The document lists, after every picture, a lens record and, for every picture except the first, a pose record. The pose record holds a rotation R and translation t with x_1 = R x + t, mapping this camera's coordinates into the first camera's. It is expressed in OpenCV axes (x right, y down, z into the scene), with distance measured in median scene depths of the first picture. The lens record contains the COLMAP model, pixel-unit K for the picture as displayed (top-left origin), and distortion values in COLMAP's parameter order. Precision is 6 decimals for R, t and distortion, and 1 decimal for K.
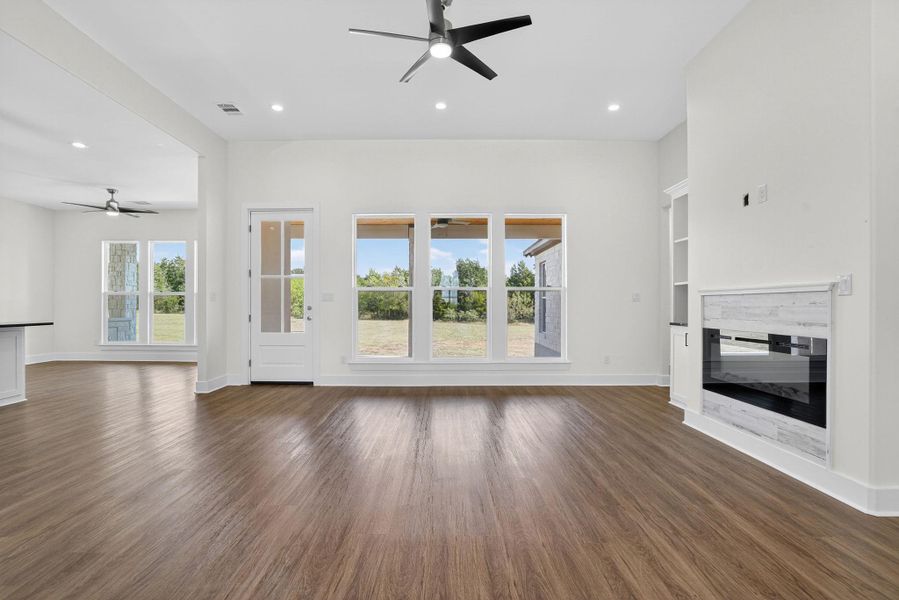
lens RADIAL K [[435.8, 0, 449.5], [0, 435.8, 300.0], [0, 0, 1]] dist [-0.016291, 0.000281]
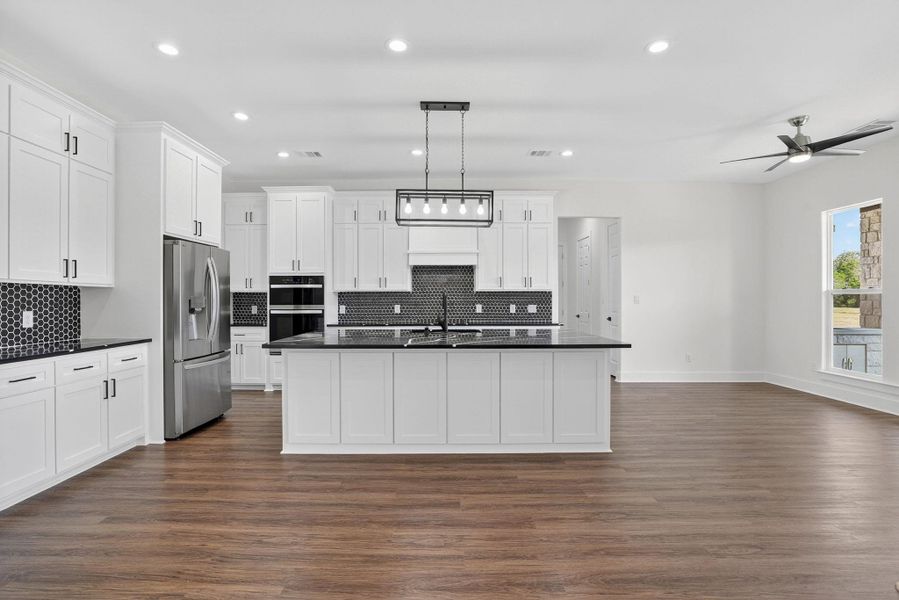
lens RADIAL K [[435.8, 0, 449.5], [0, 435.8, 300.0], [0, 0, 1]] dist [-0.016291, 0.000281]
pose [[0.018702, -0.002591, -0.999822, -0.226021], [0.011215, 0.999934, -0.002382, -0.011437], [0.999762, -0.011169, 0.018730, 0.574050]]
